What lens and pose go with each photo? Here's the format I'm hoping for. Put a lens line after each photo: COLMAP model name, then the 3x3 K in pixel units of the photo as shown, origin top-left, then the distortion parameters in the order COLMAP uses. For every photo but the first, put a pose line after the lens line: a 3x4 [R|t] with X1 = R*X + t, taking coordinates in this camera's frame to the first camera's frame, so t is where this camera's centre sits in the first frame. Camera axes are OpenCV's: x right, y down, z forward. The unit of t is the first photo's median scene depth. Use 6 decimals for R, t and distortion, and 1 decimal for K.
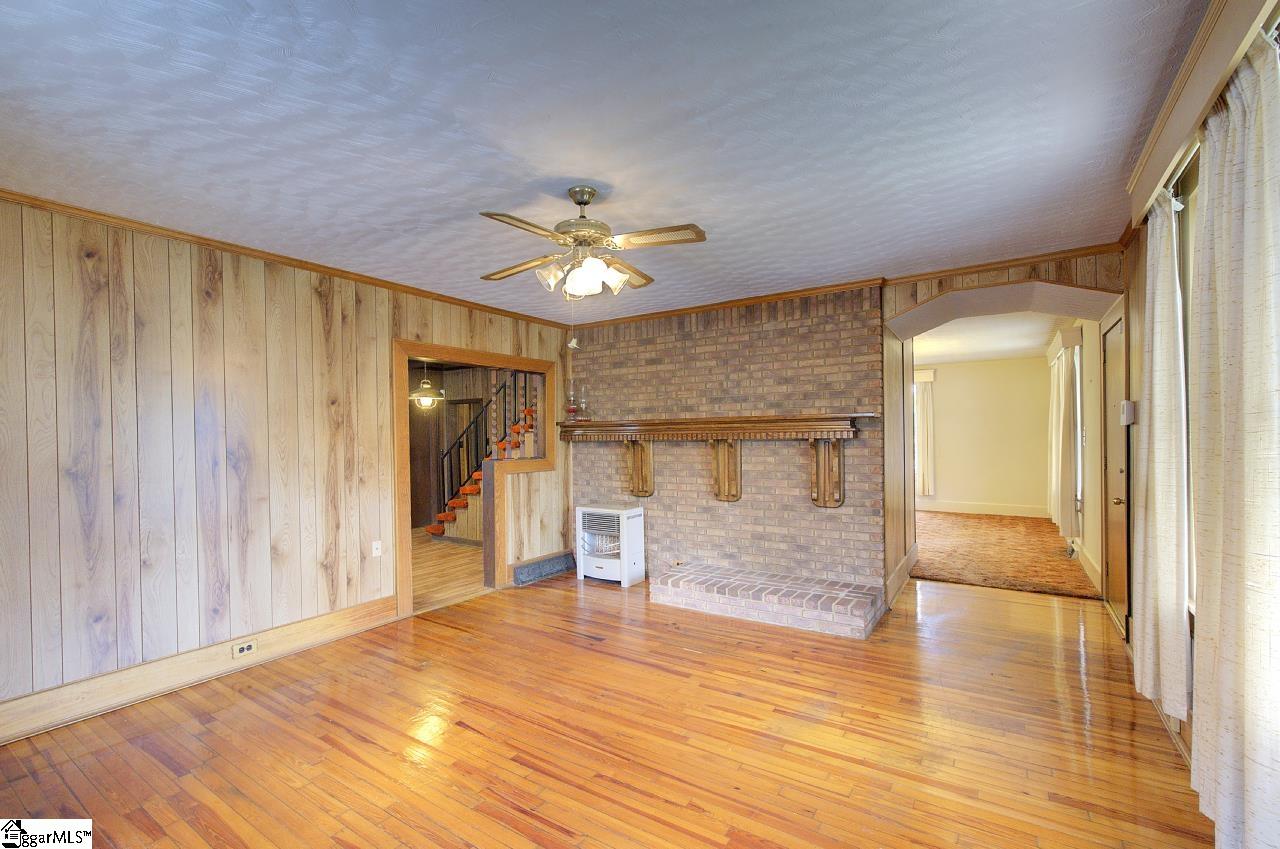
lens RADIAL K [[549.5, 0, 651.8], [0, 549.5, 431.4], [0, 0, 1]] dist [0.001820, 0.000842]
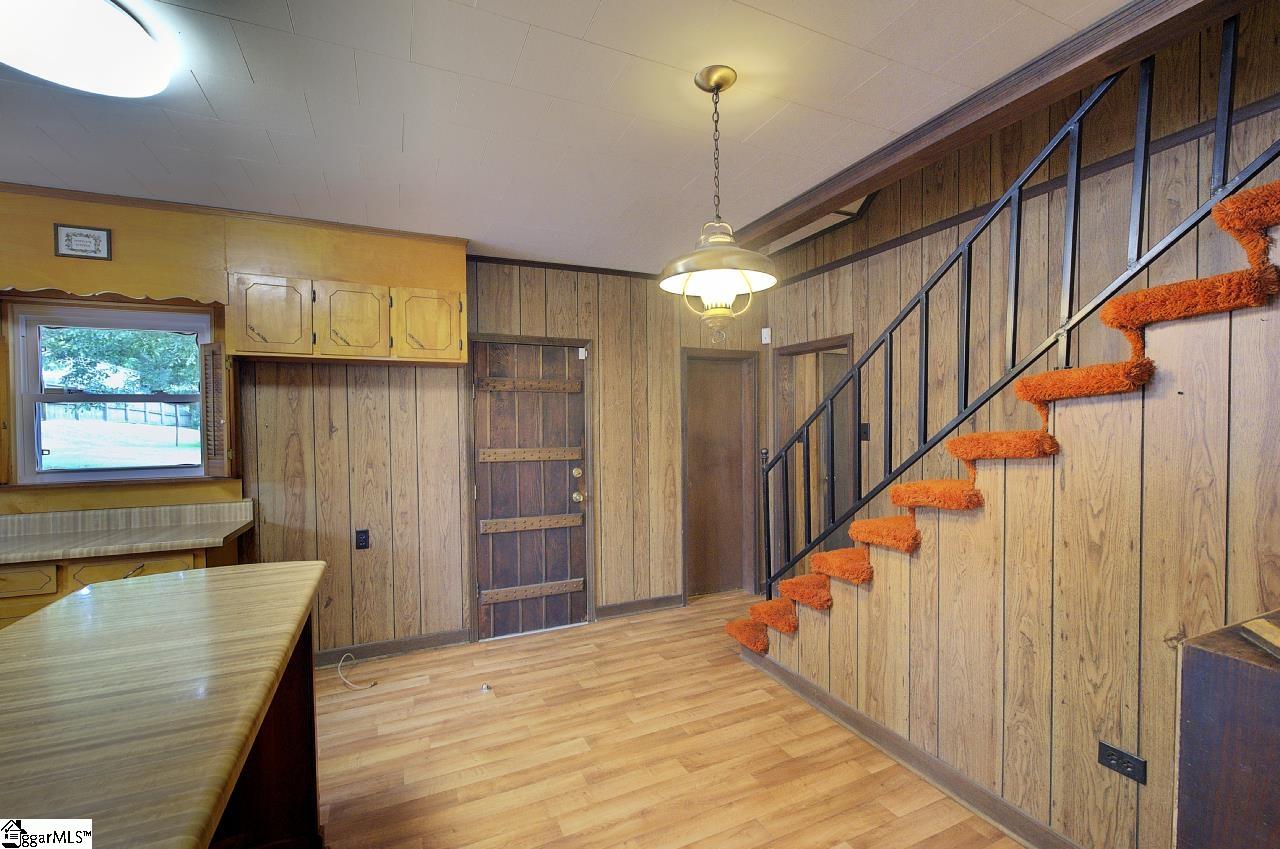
lens RADIAL K [[549.5, 0, 643.4], [0, 549.5, 436.1], [0, 0, 1]] dist [0.001820, 0.000842]
pose [[0.836065, 0.012248, -0.548494, -0.444936], [0.004200, 0.999579, 0.028723, 0.023315], [0.548615, -0.026318, 0.835661, 1.169468]]
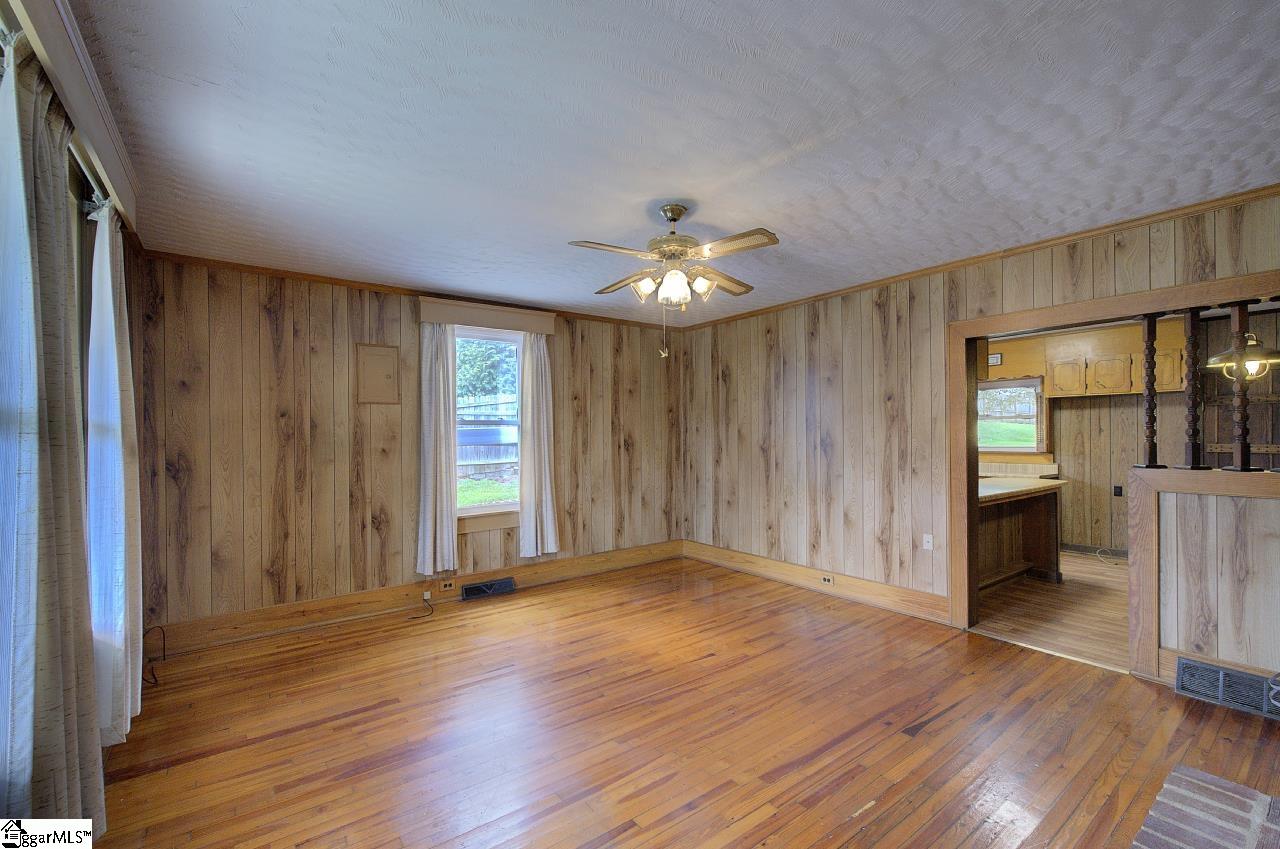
lens RADIAL K [[549.5, 0, 649.9], [0, 549.5, 434.3], [0, 0, 1]] dist [0.001820, 0.000842]
pose [[-0.340619, 0.019868, -0.939992, 0.641352], [0.024023, 0.999634, 0.012424, -0.005803], [0.939895, -0.018350, -0.340971, 0.927316]]
